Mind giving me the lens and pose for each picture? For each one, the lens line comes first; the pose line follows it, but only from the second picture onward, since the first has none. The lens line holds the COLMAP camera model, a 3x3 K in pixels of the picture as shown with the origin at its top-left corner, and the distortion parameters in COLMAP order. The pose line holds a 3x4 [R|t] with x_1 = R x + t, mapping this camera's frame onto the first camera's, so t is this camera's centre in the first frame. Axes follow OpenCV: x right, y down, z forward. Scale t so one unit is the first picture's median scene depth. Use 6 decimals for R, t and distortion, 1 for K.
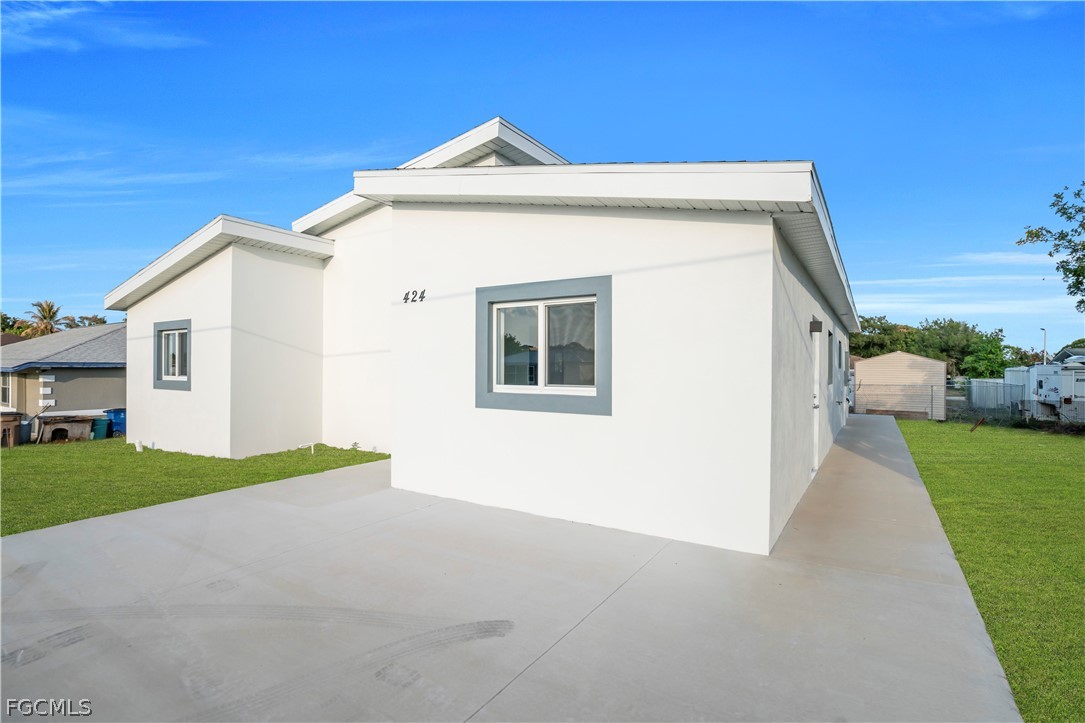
lens RADIAL K [[520.8, 0, 546.9], [0, 520.8, 365.9], [0, 0, 1]] dist [-0.038608, 0.006770]
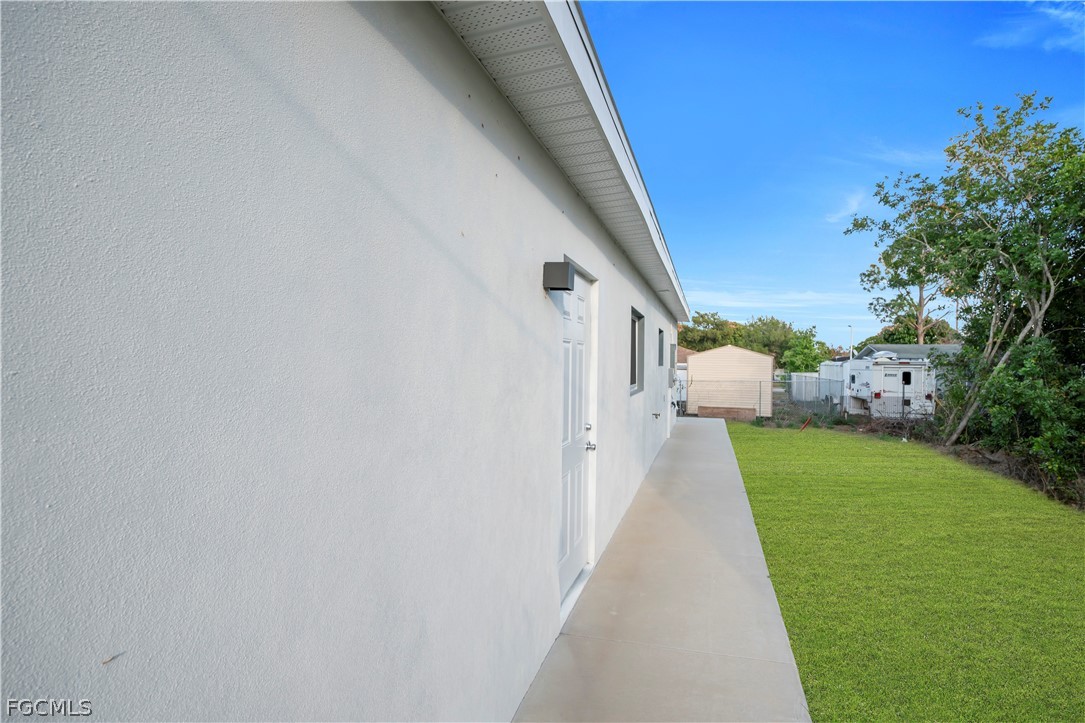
lens RADIAL K [[520.8, 0, 544.4], [0, 520.8, 372.2], [0, 0, 1]] dist [-0.038608, 0.006770]
pose [[0.965979, -0.003173, 0.258601, 0.139581], [-0.004008, 0.999621, 0.027235, -0.004015], [-0.258589, -0.027345, 0.965600, 0.208473]]
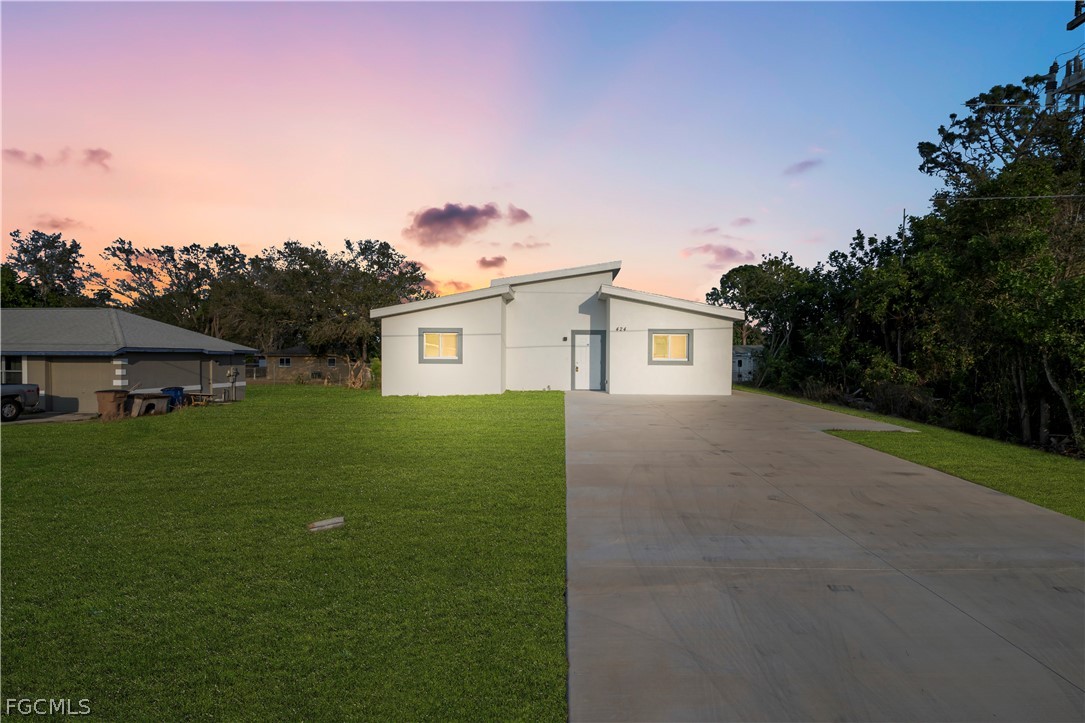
lens RADIAL K [[520.8, 0, 542.6], [0, 520.8, 365.9], [0, 0, 1]] dist [-0.038608, 0.006770]
pose [[0.863946, -0.005940, 0.503549, -0.715549], [-0.004994, 0.999780, 0.020362, 0.006696], [-0.503559, -0.020107, 0.863727, -0.454814]]
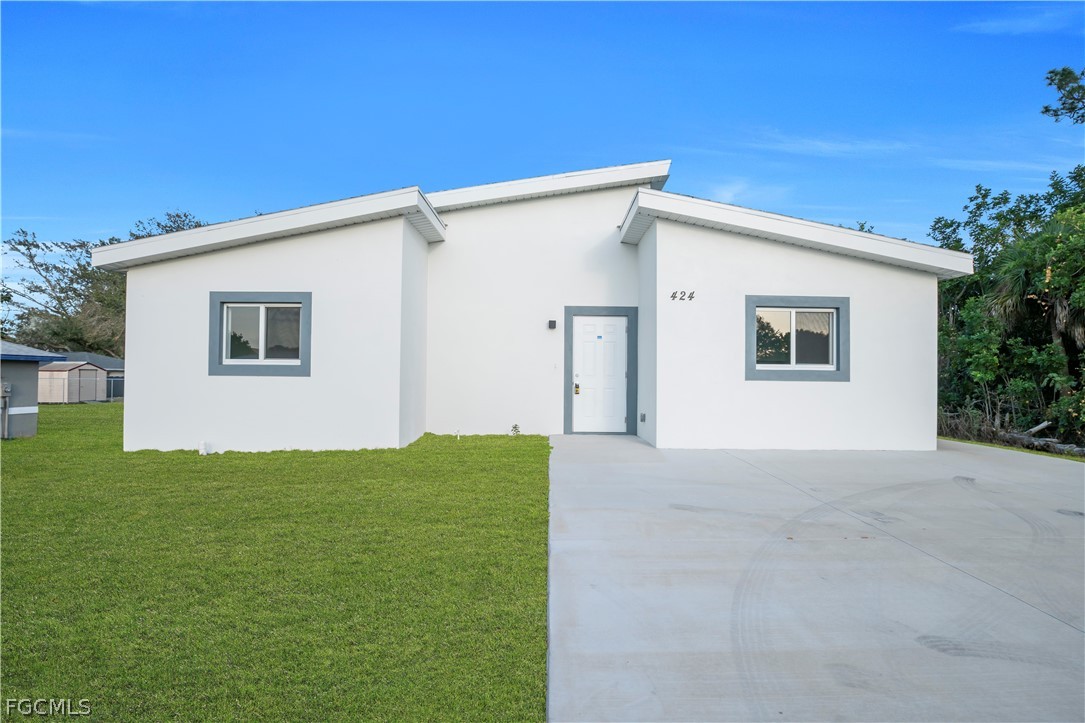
lens RADIAL K [[520.8, 0, 541.6], [0, 520.8, 367.9], [0, 0, 1]] dist [-0.038608, 0.006770]
pose [[0.850343, 0.011992, 0.526093, -0.404453], [-0.008116, 0.999920, -0.009675, 0.019542], [-0.526167, 0.003958, 0.850372, 0.031590]]
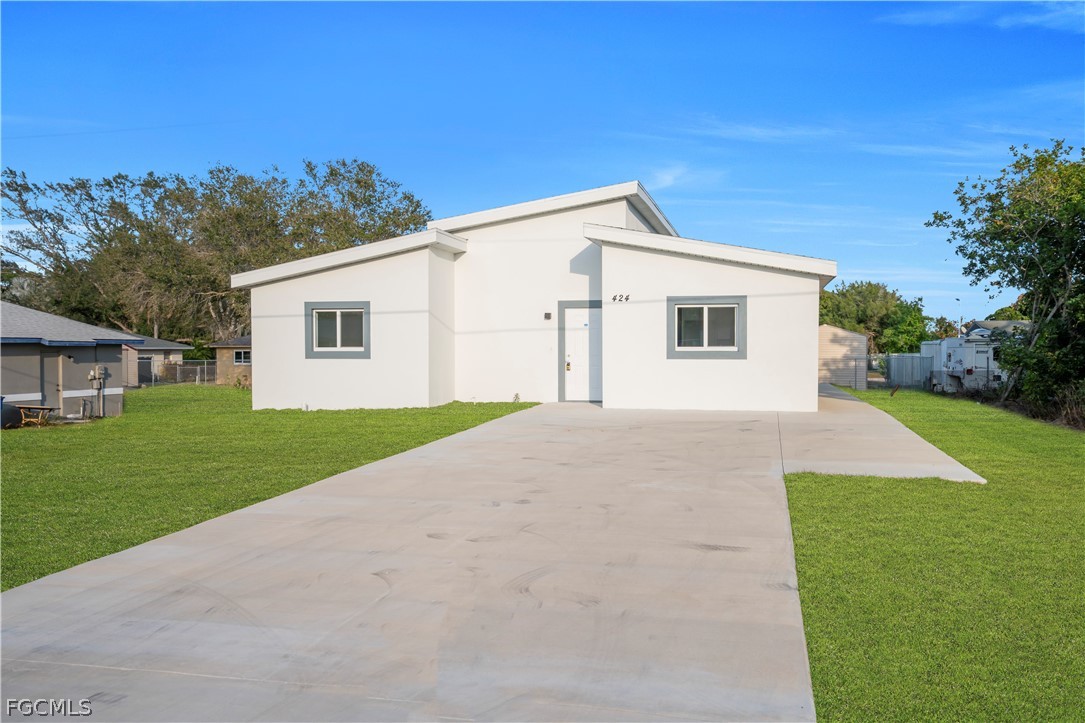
lens RADIAL K [[890.8, 0, 541.2], [0, 890.8, 365.7], [0, 0, 1]] dist [0.040046, 0.020668]
pose [[0.948411, -0.012234, 0.316808, -0.488532], [0.004415, 0.999668, 0.025387, 0.005906], [-0.317013, -0.022679, 0.948150, -0.594148]]
